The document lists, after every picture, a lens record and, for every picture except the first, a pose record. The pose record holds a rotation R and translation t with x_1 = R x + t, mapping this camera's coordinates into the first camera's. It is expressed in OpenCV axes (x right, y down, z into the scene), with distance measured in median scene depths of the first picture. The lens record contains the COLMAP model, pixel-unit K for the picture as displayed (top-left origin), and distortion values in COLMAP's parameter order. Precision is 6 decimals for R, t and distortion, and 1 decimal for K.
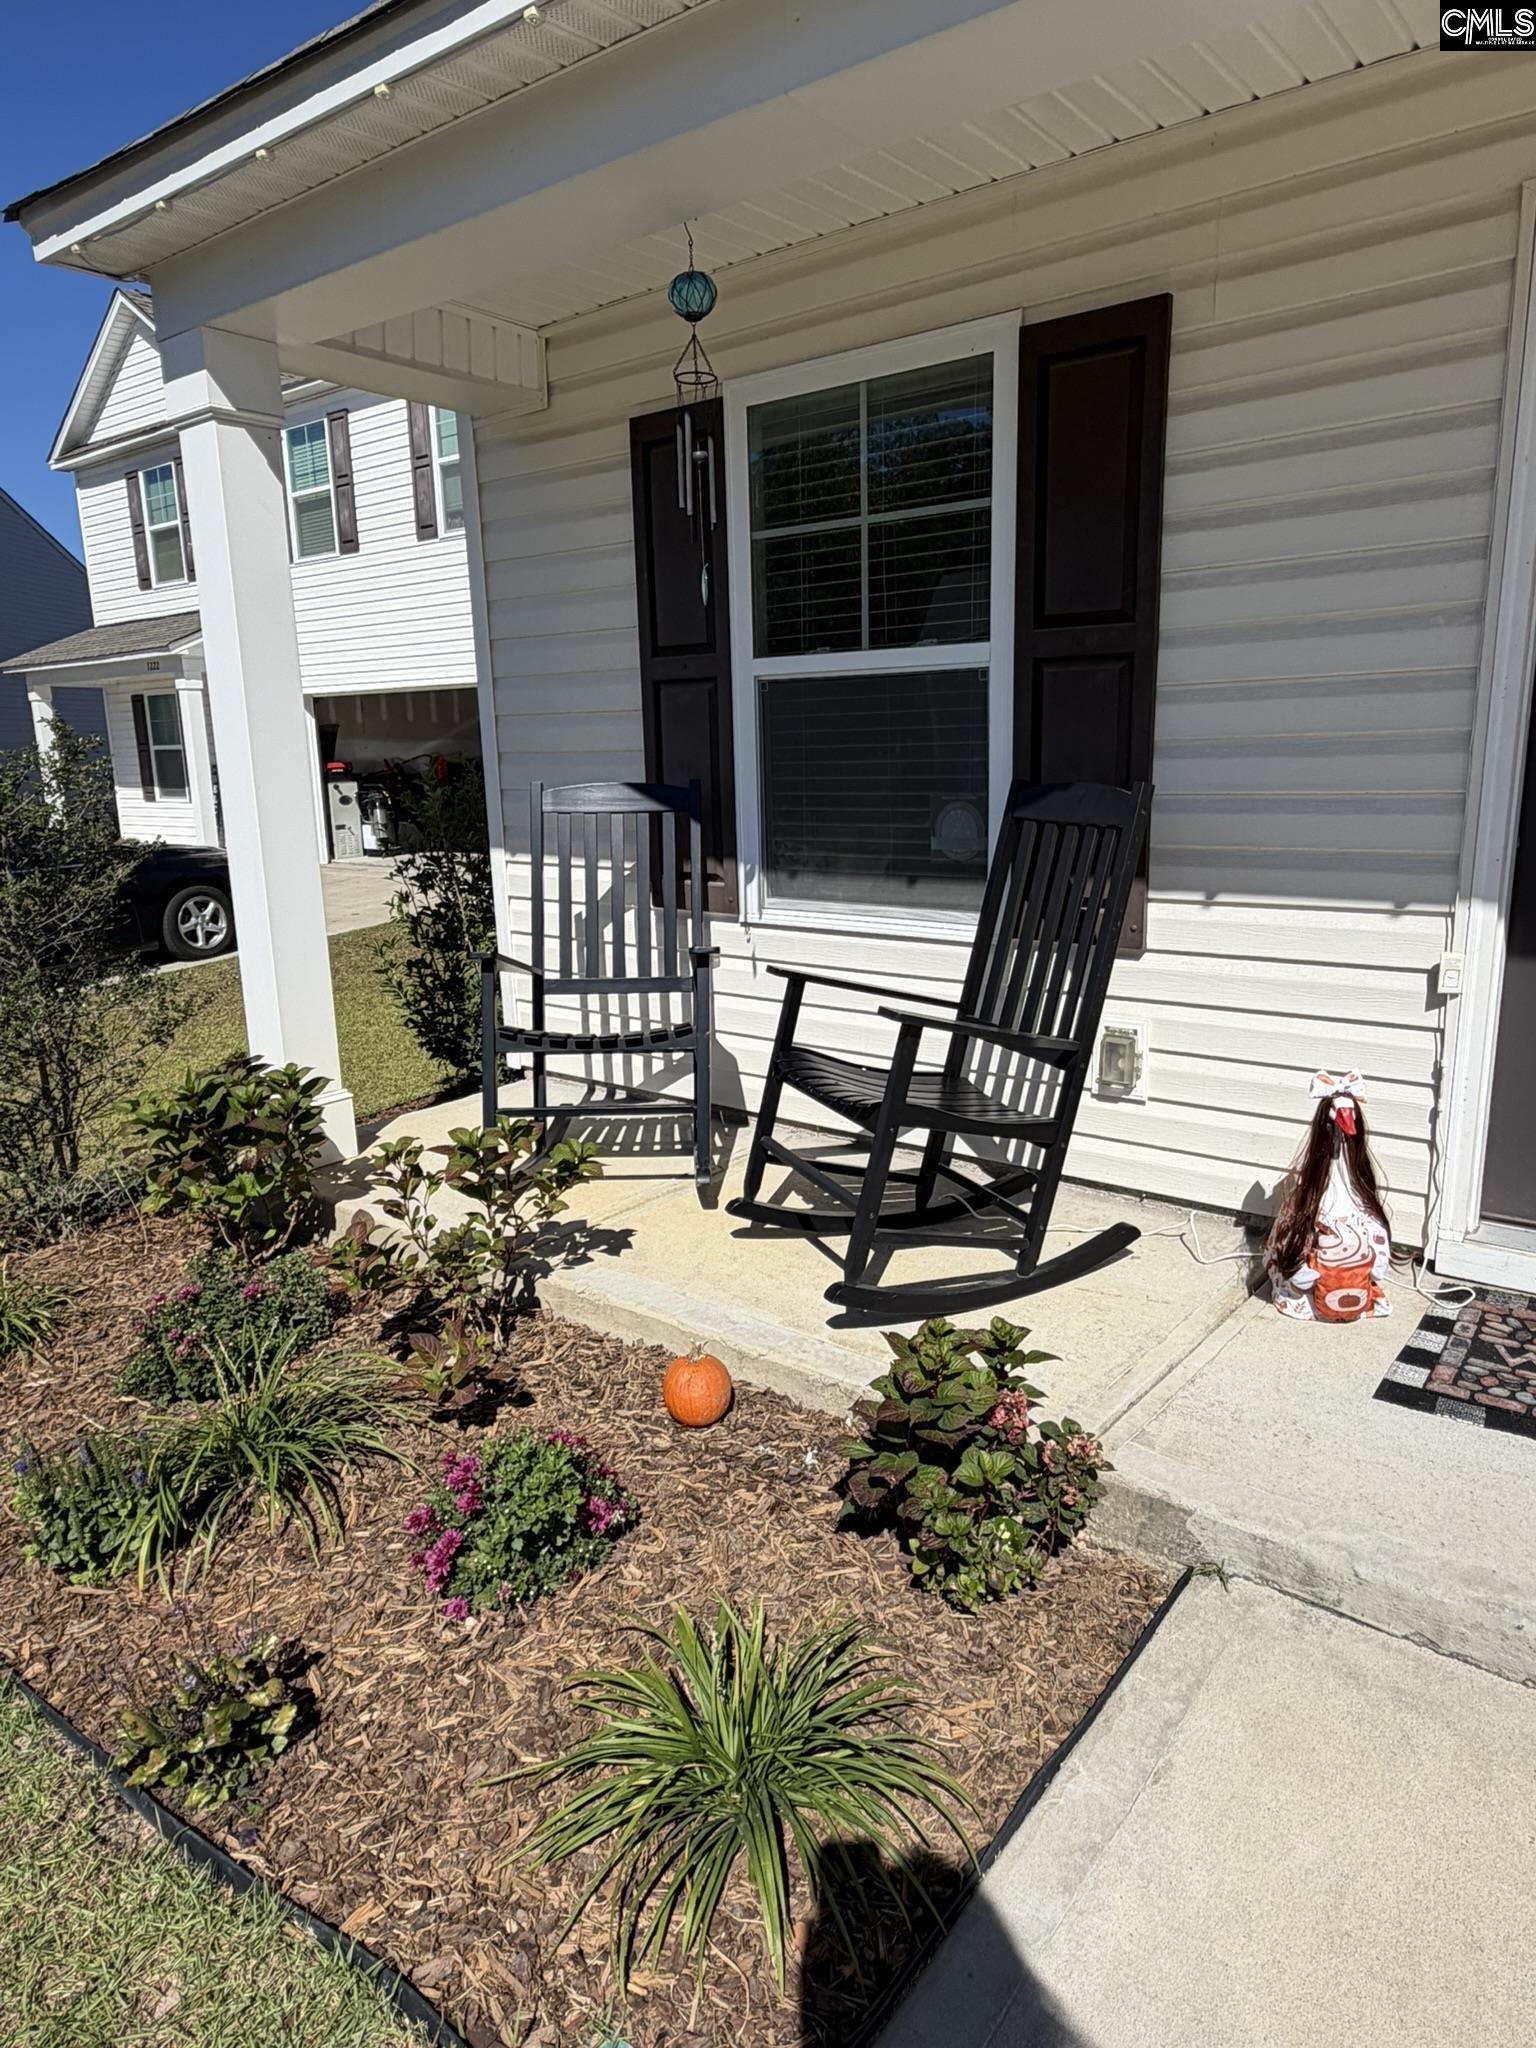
lens RADIAL K [[1308.6, 0, 775.5], [0, 1308.6, 1033.7], [0, 0, 1]] dist [-0.004767, -0.000318]
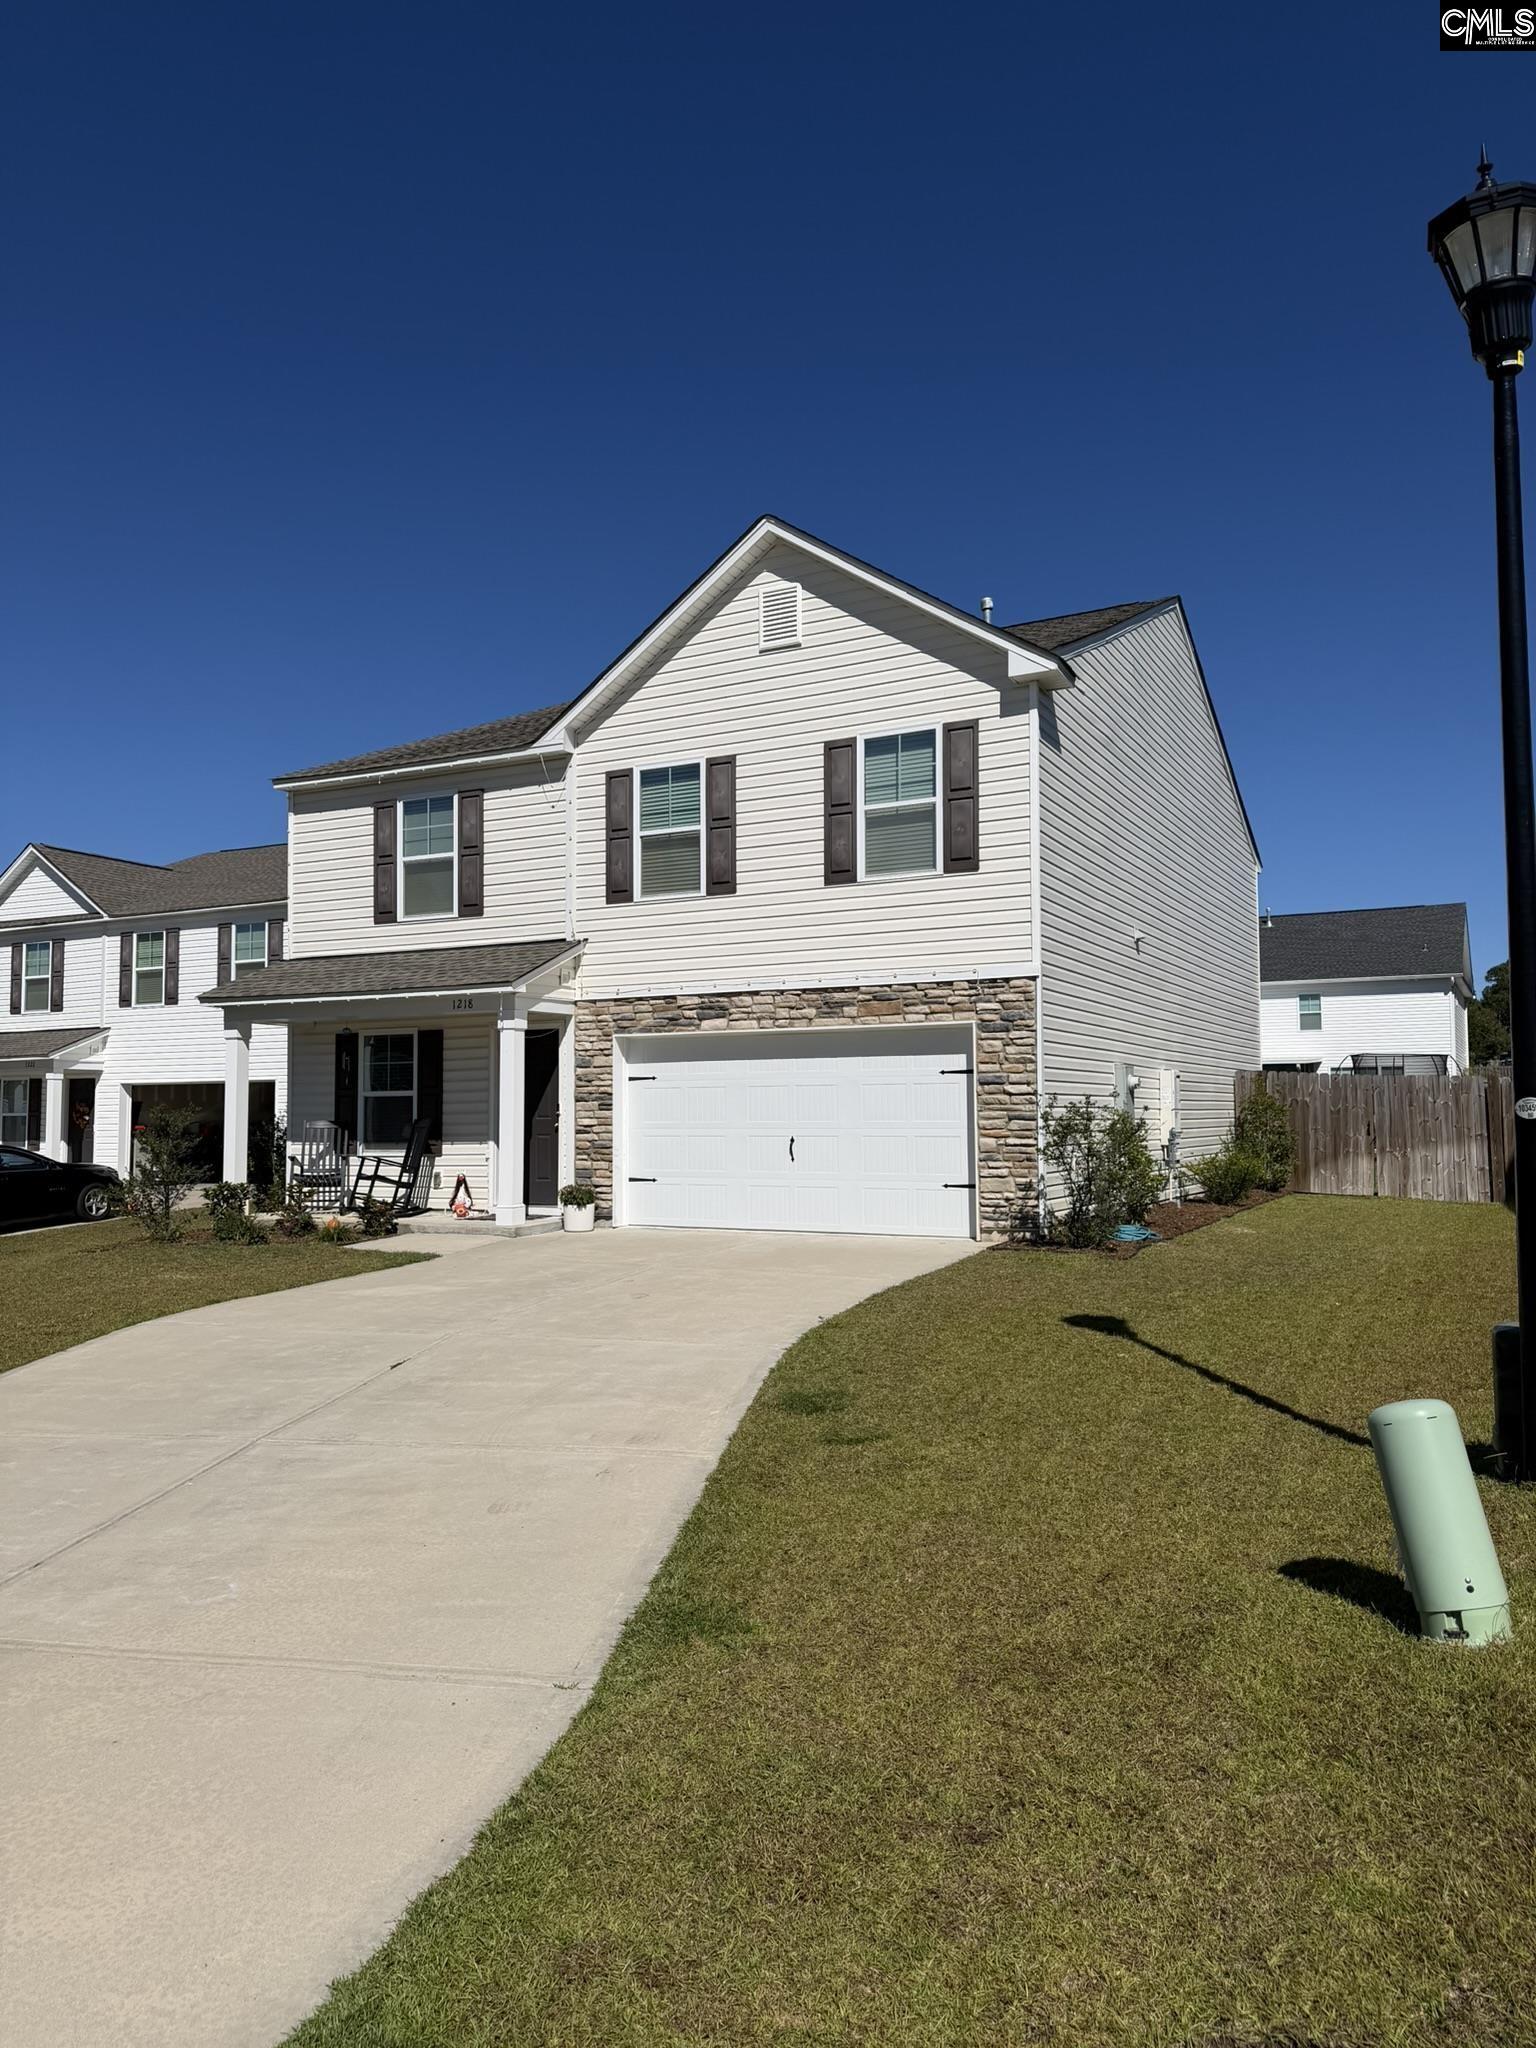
lens RADIAL K [[1418.7, 0, 777.6], [0, 1418.7, 1019.6], [0, 0, 1]] dist [0.003242, -0.016384]
pose [[0.981832, 0.028621, 0.187582, 0.398764], [0.027091, 0.957289, -0.287860, 0.779273], [-0.187809, 0.287712, 0.939122, -3.338111]]
